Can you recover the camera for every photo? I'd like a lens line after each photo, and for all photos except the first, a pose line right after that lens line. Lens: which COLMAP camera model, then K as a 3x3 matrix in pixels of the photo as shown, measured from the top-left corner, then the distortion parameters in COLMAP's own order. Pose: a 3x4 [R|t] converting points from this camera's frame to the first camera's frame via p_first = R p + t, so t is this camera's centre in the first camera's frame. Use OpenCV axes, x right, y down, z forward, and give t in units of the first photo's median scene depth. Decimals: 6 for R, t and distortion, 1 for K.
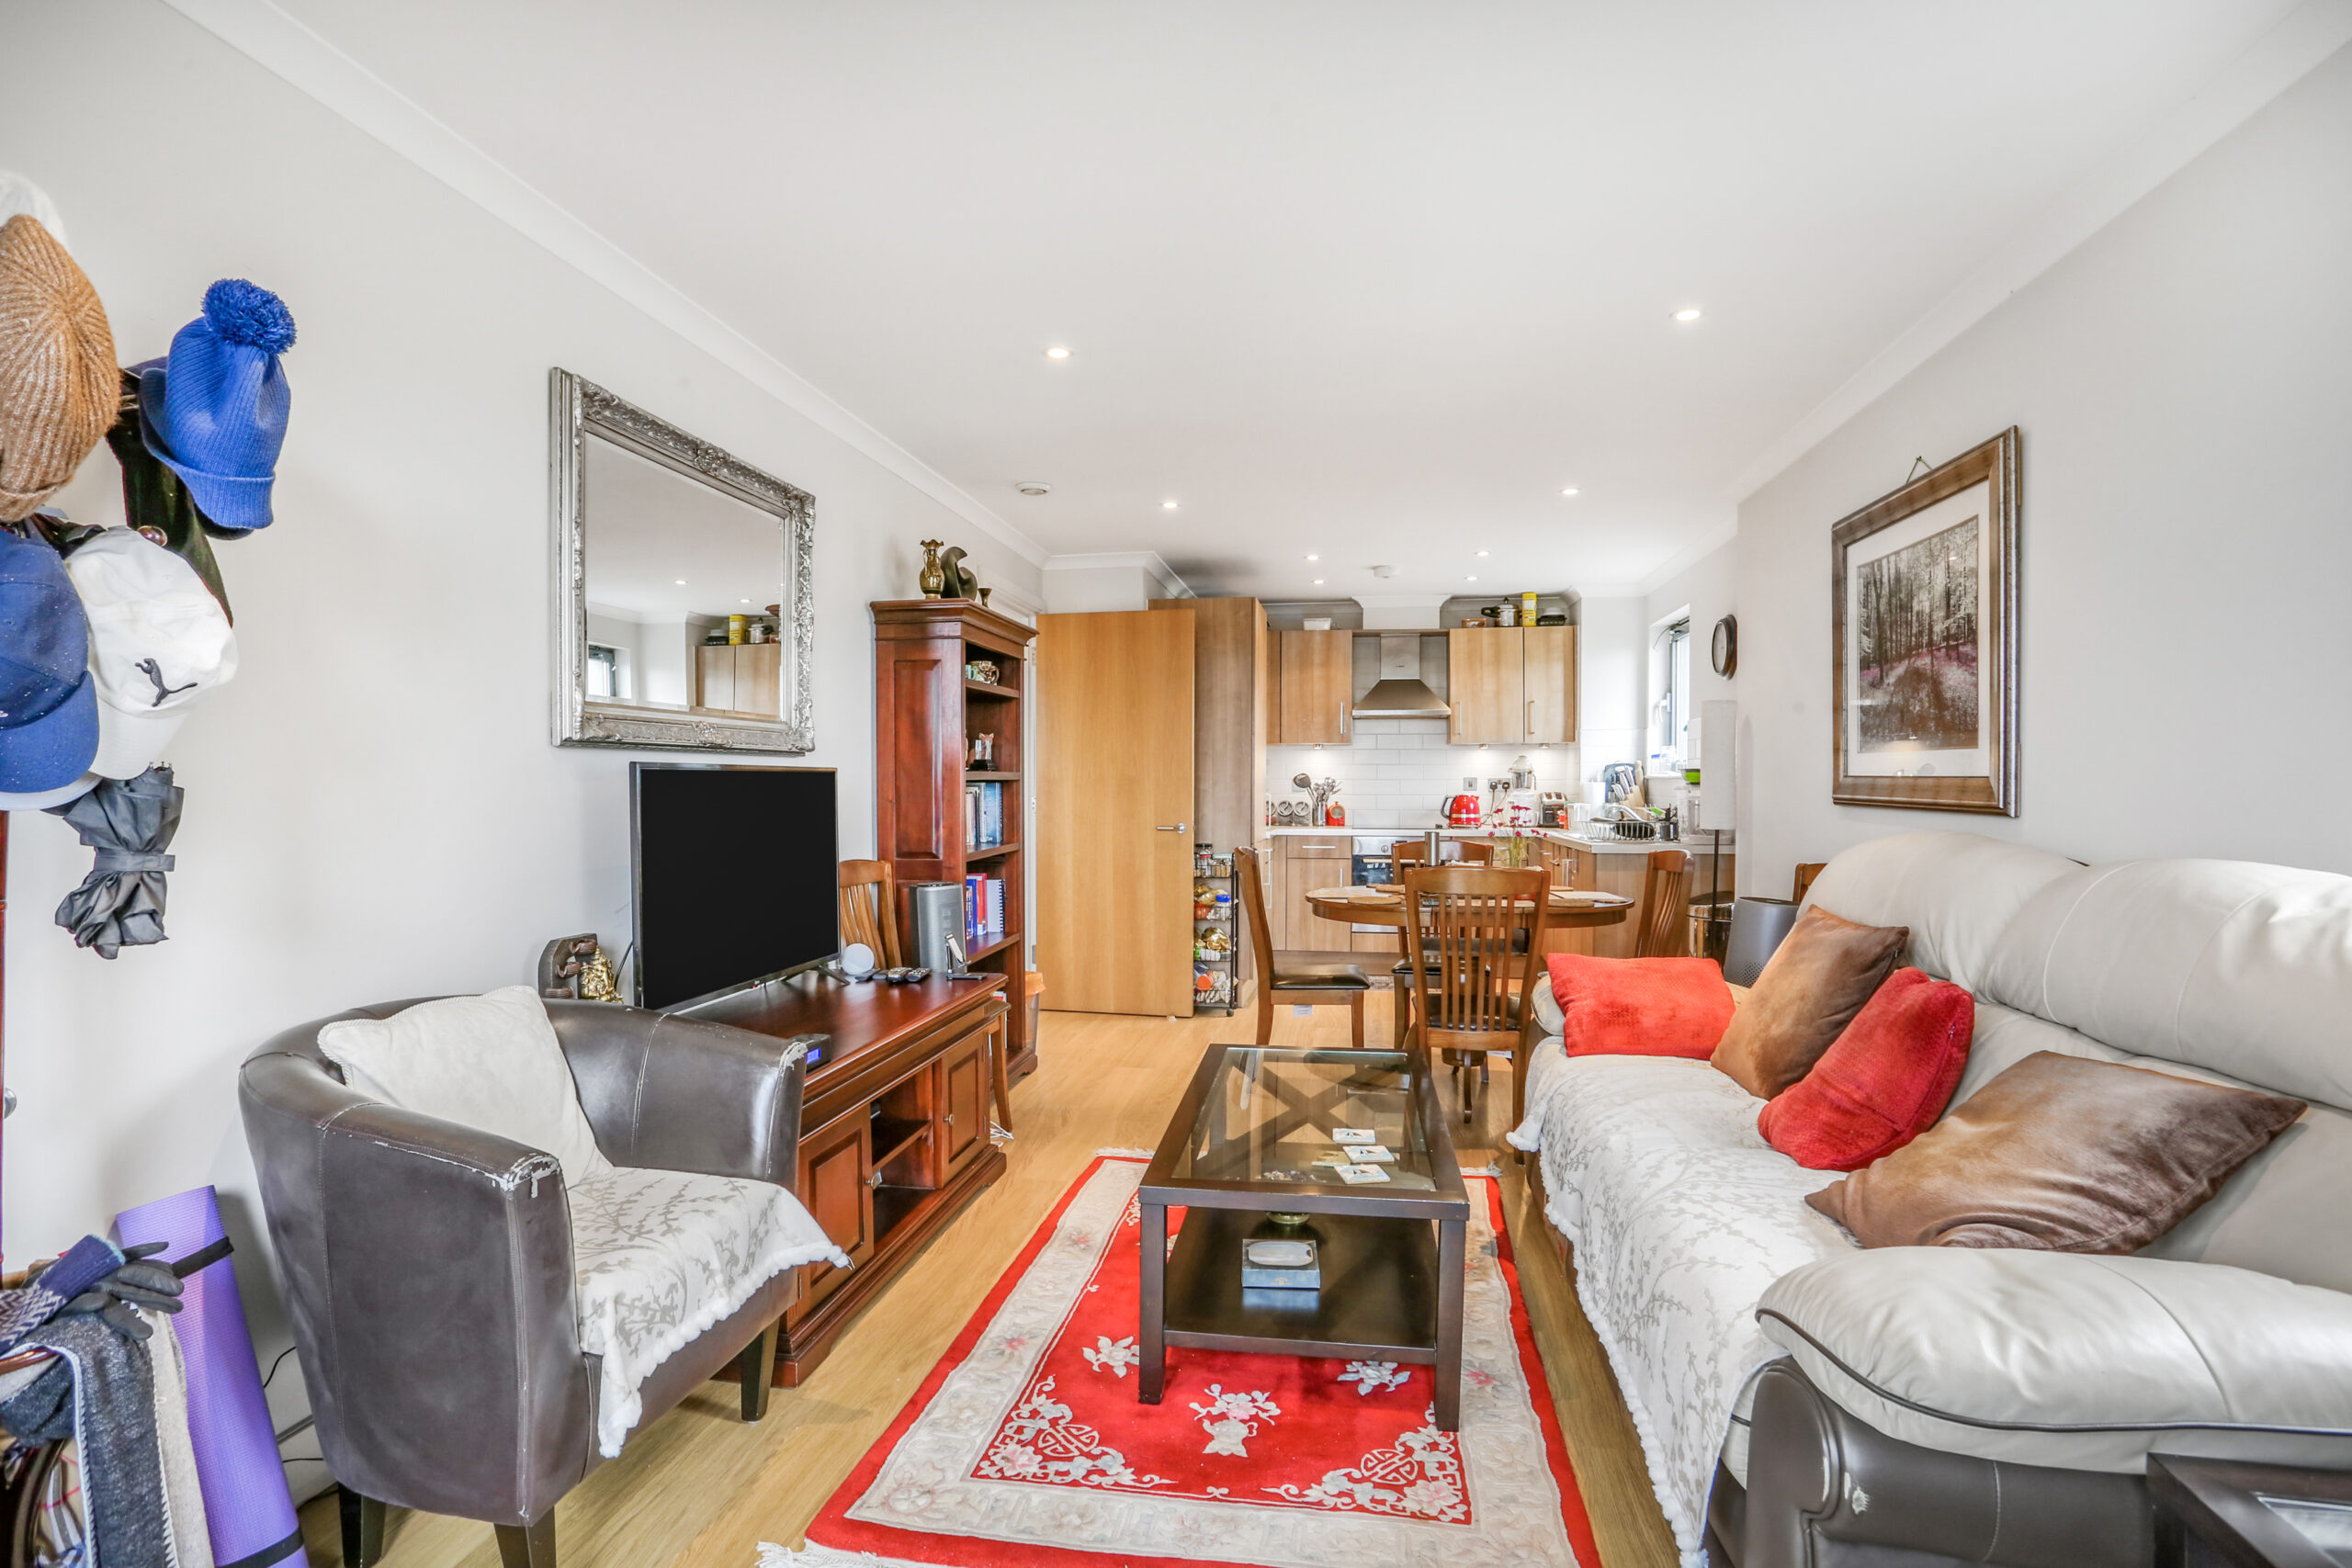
lens RADIAL K [[1174.2, 0, 1165.2], [0, 1174.2, 757.9], [0, 0, 1]] dist [-0.036012, 0.030406]
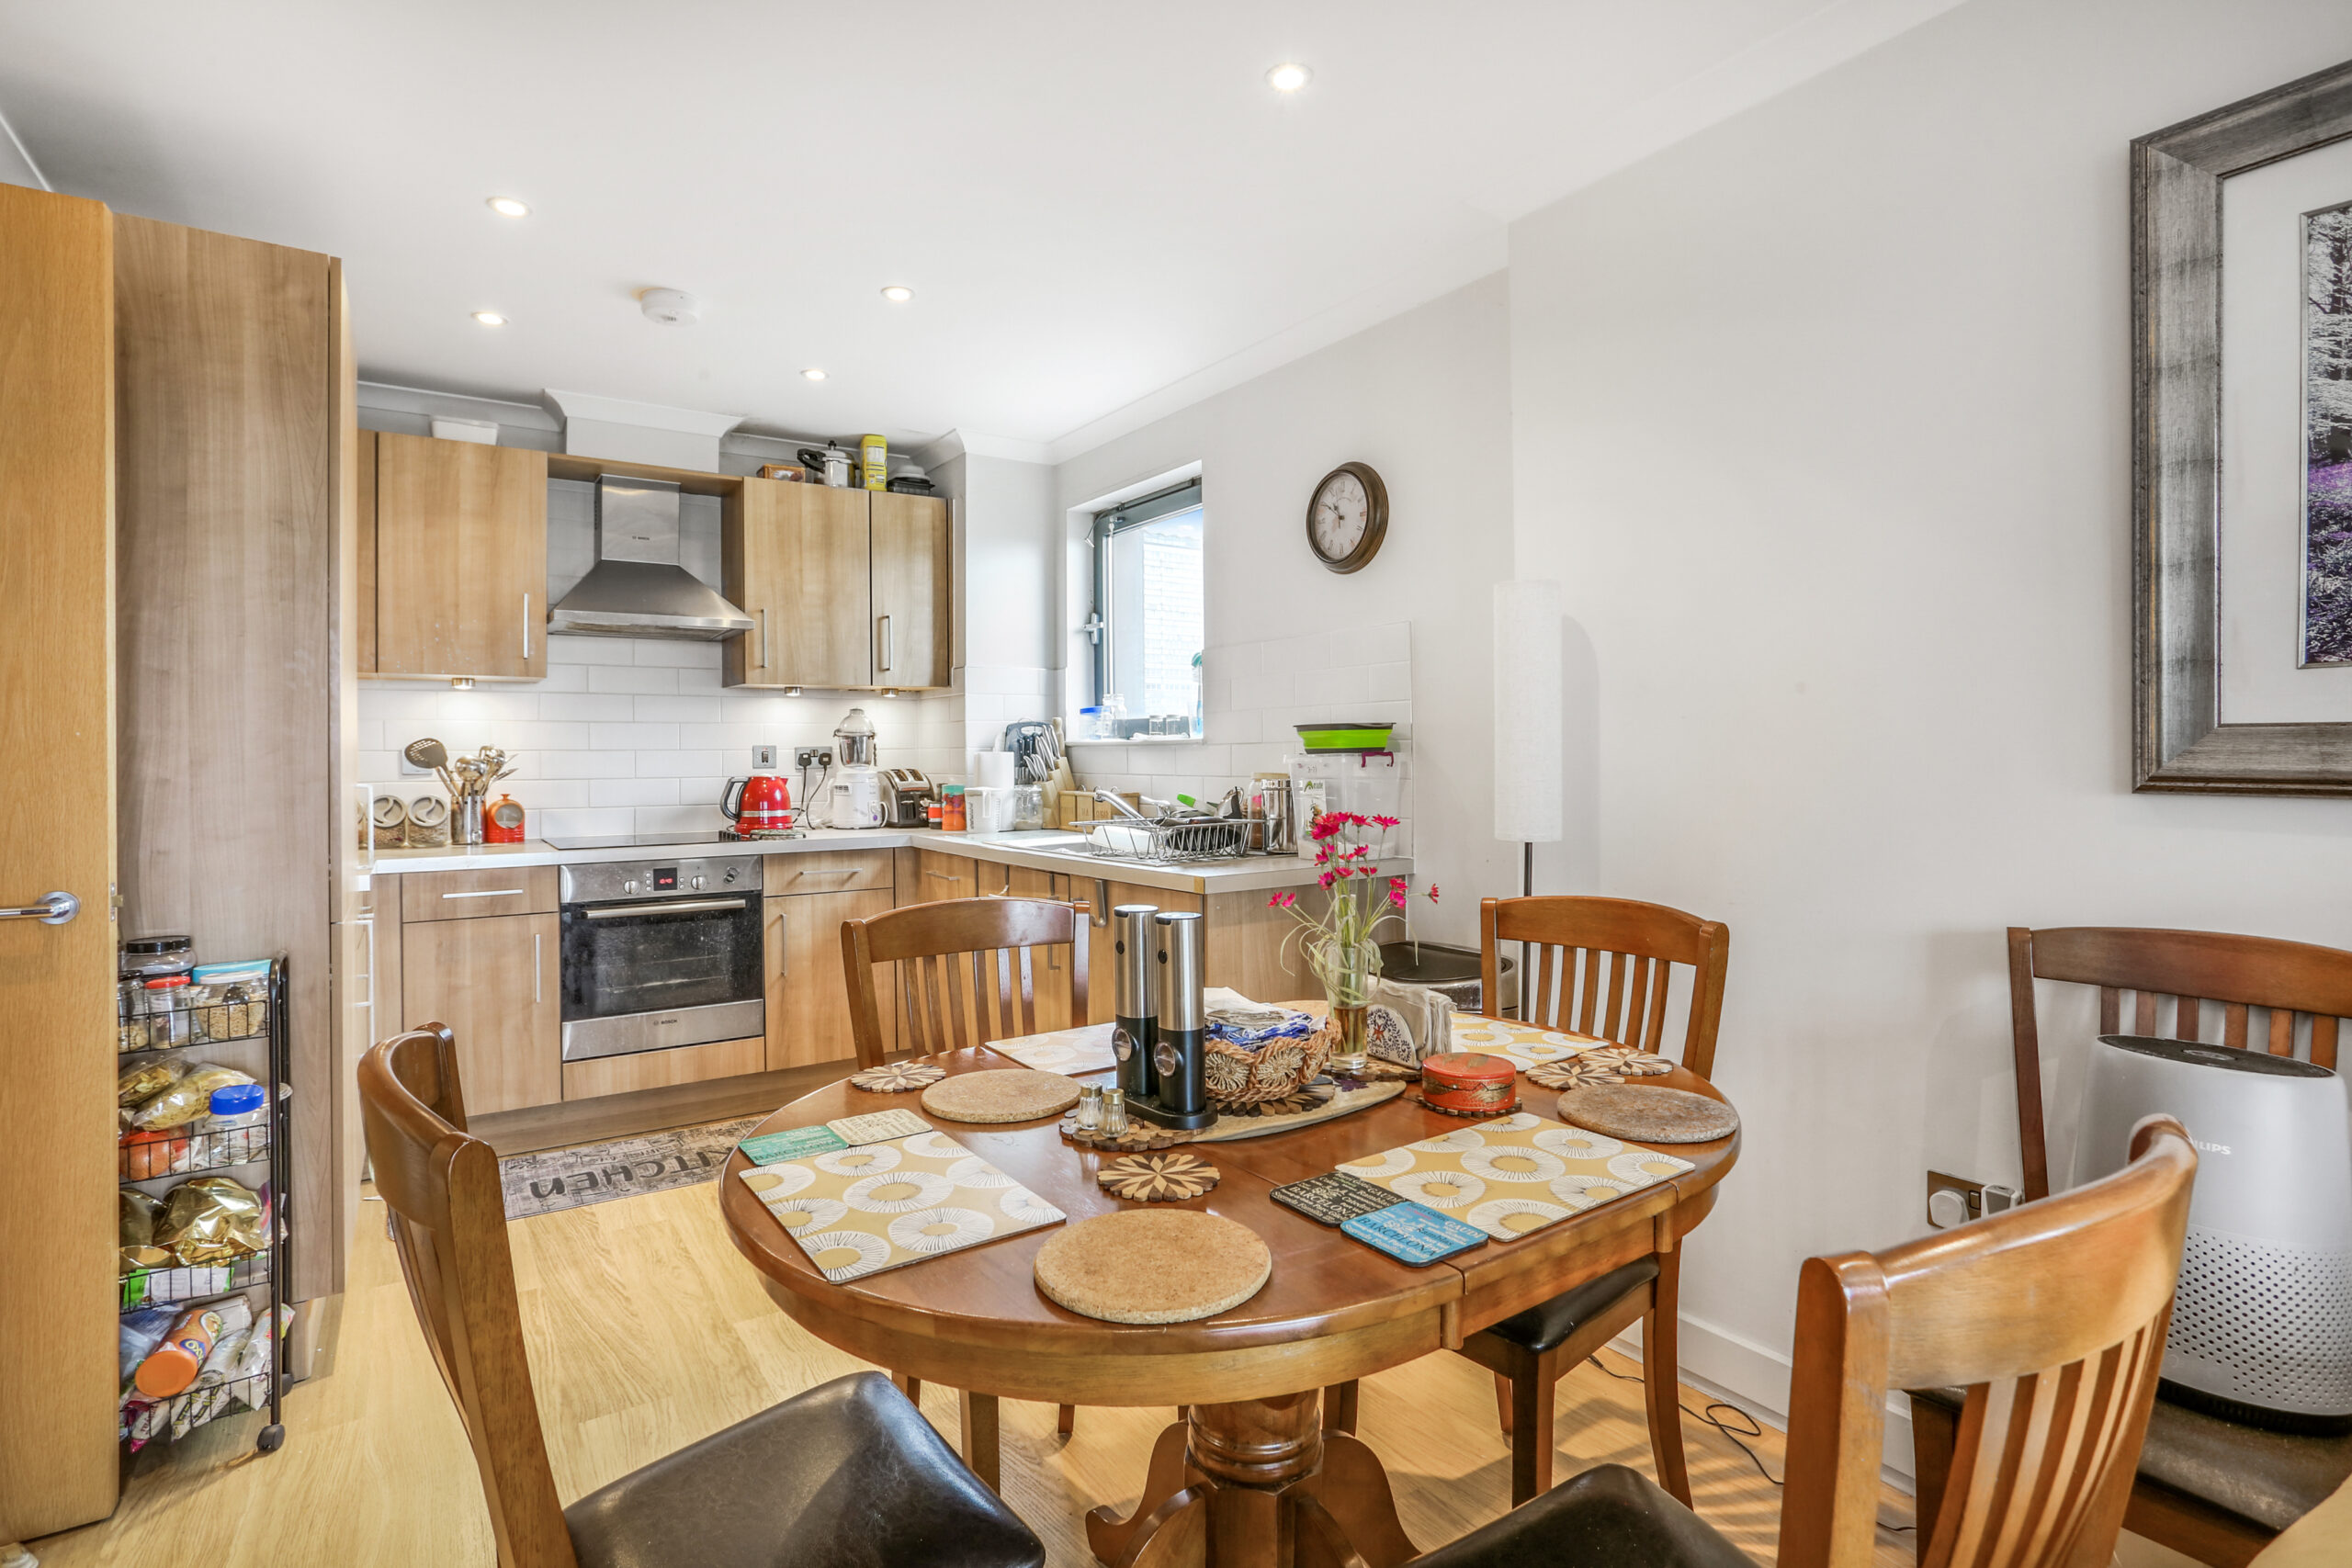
lens RADIAL K [[1174.2, 0, 1165.2], [0, 1174.2, 757.9], [0, 0, 1]] dist [-0.036012, 0.030406]
pose [[0.736164, -0.009528, 0.676736, 0.016382], [-0.005390, 0.999787, 0.019940, 0.010583], [-0.676782, -0.018327, 0.735956, 0.462306]]
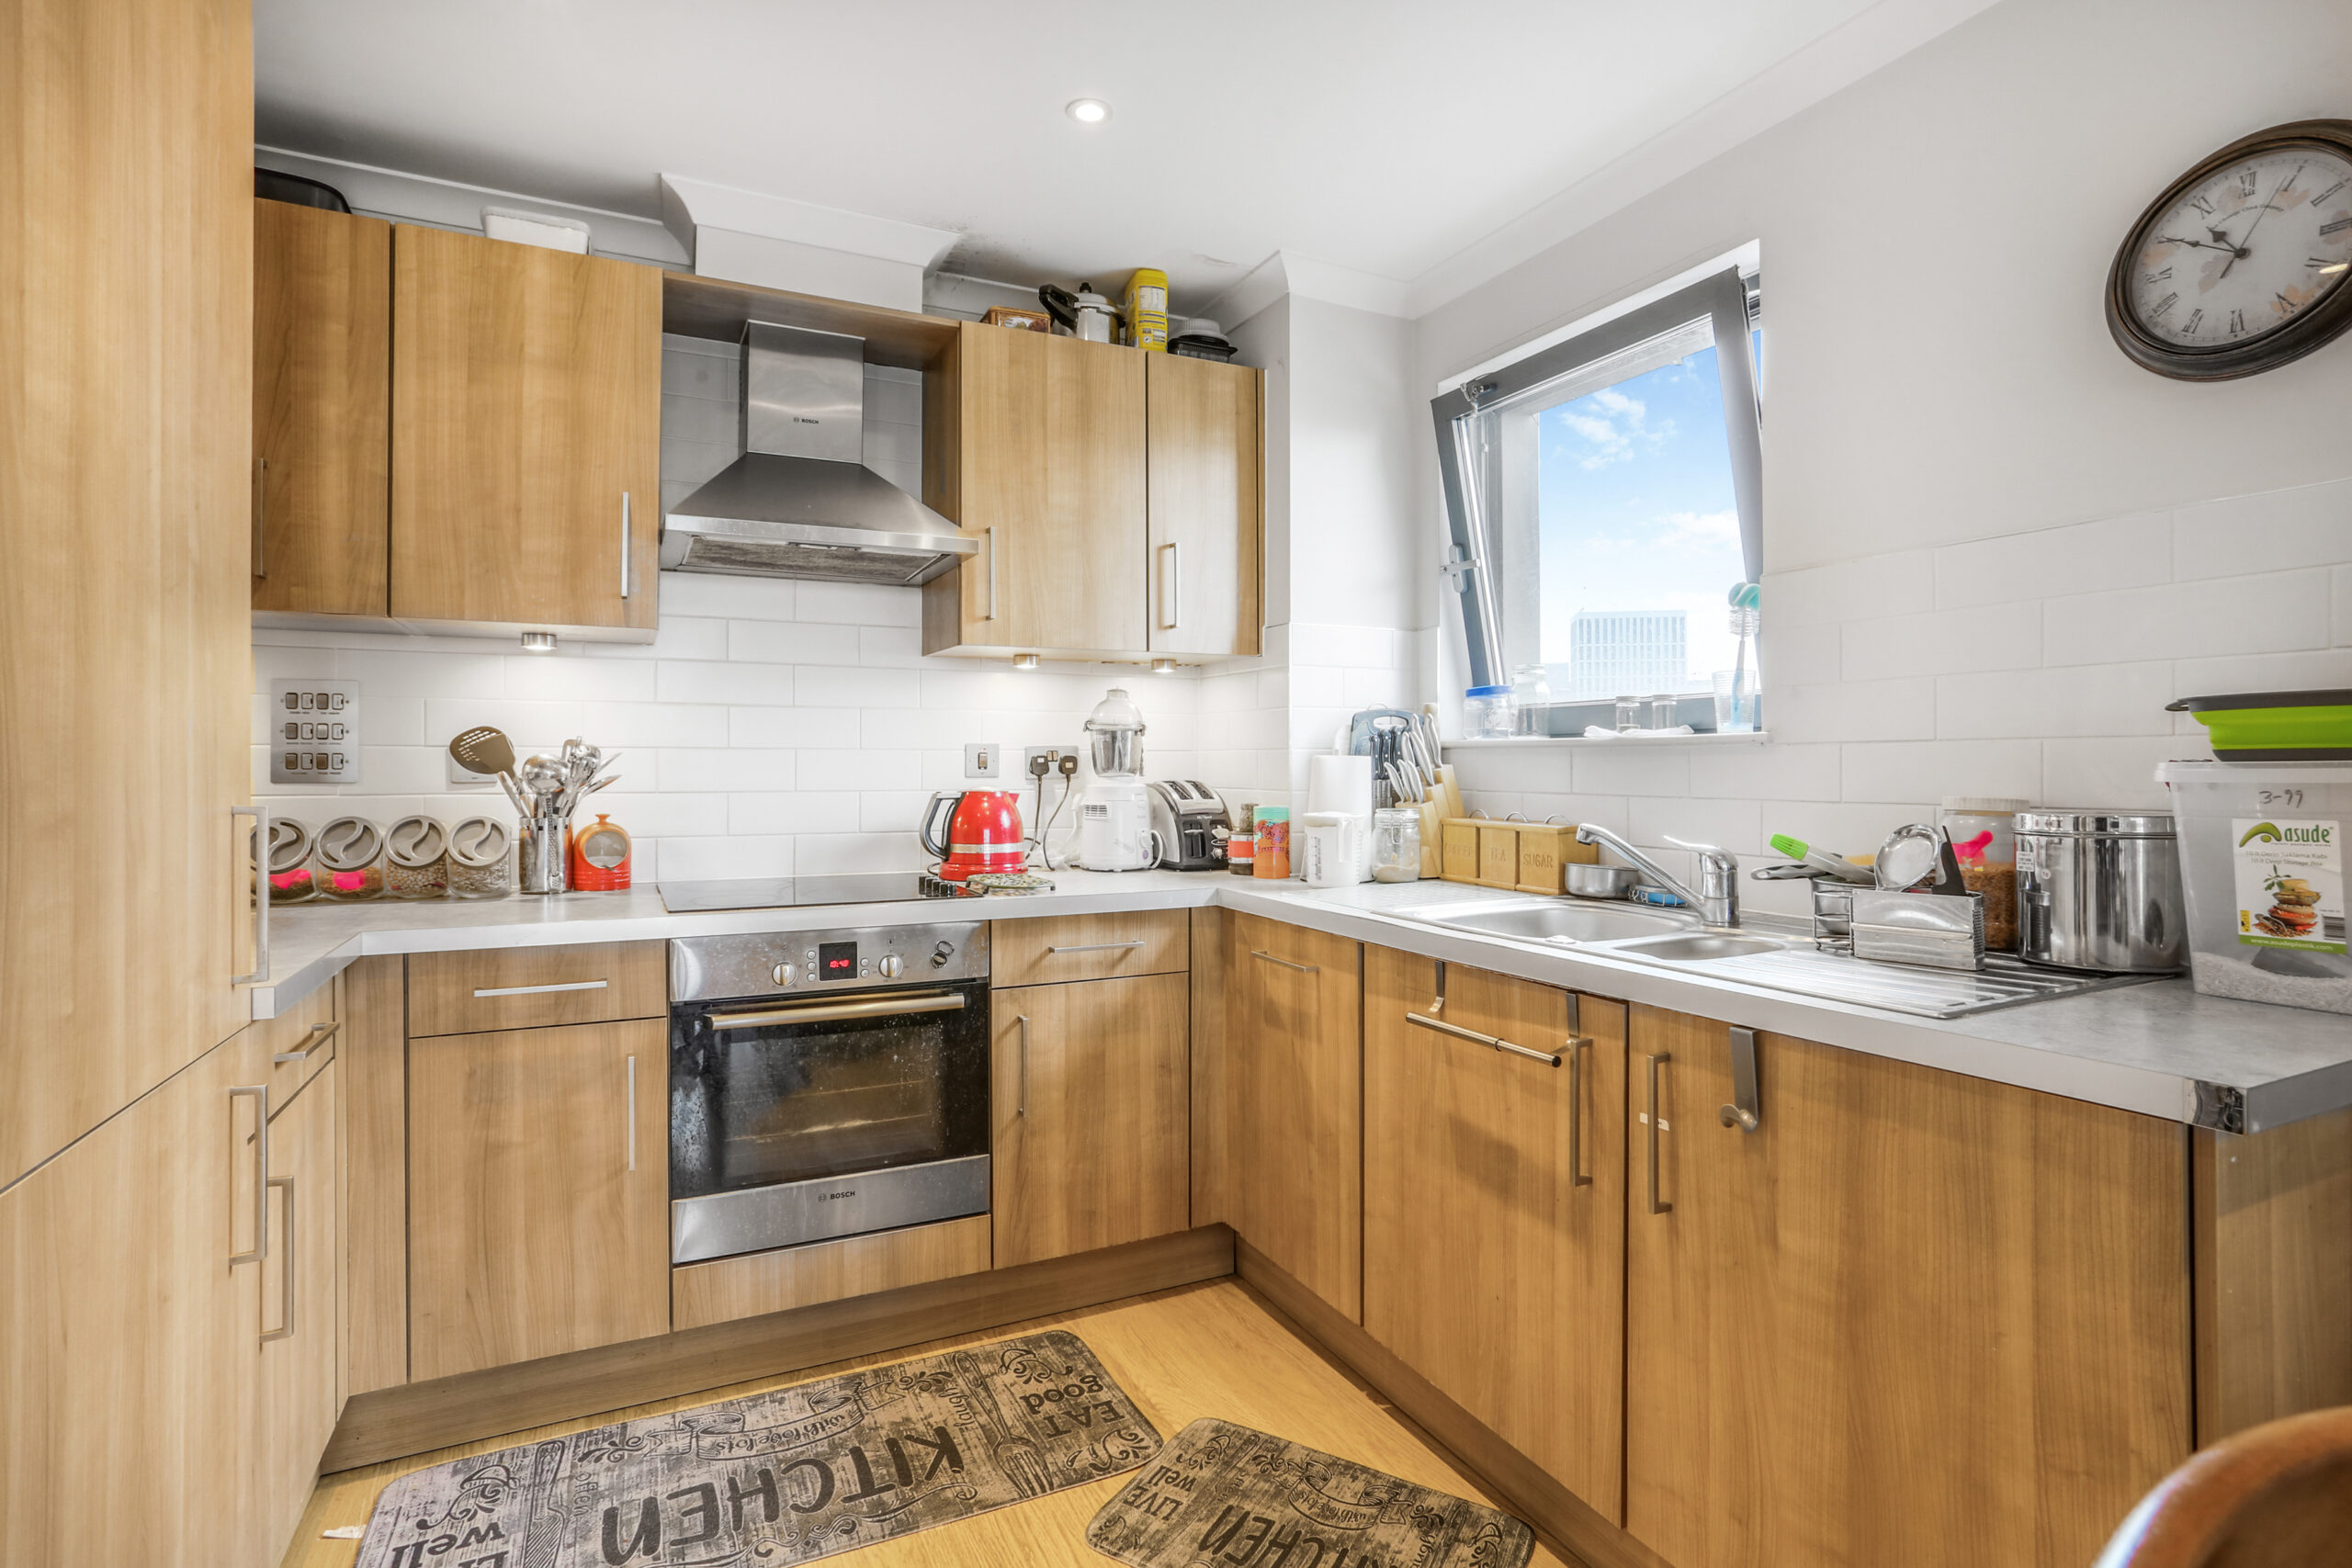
lens RADIAL K [[1174.2, 0, 1165.2], [0, 1174.2, 757.9], [0, 0, 1]] dist [-0.036012, 0.030406]
pose [[0.816455, 0.000511, 0.577409, 0.091416], [-0.010319, 0.999853, 0.013706, 0.016042], [-0.577317, -0.017149, 0.816340, 0.680837]]
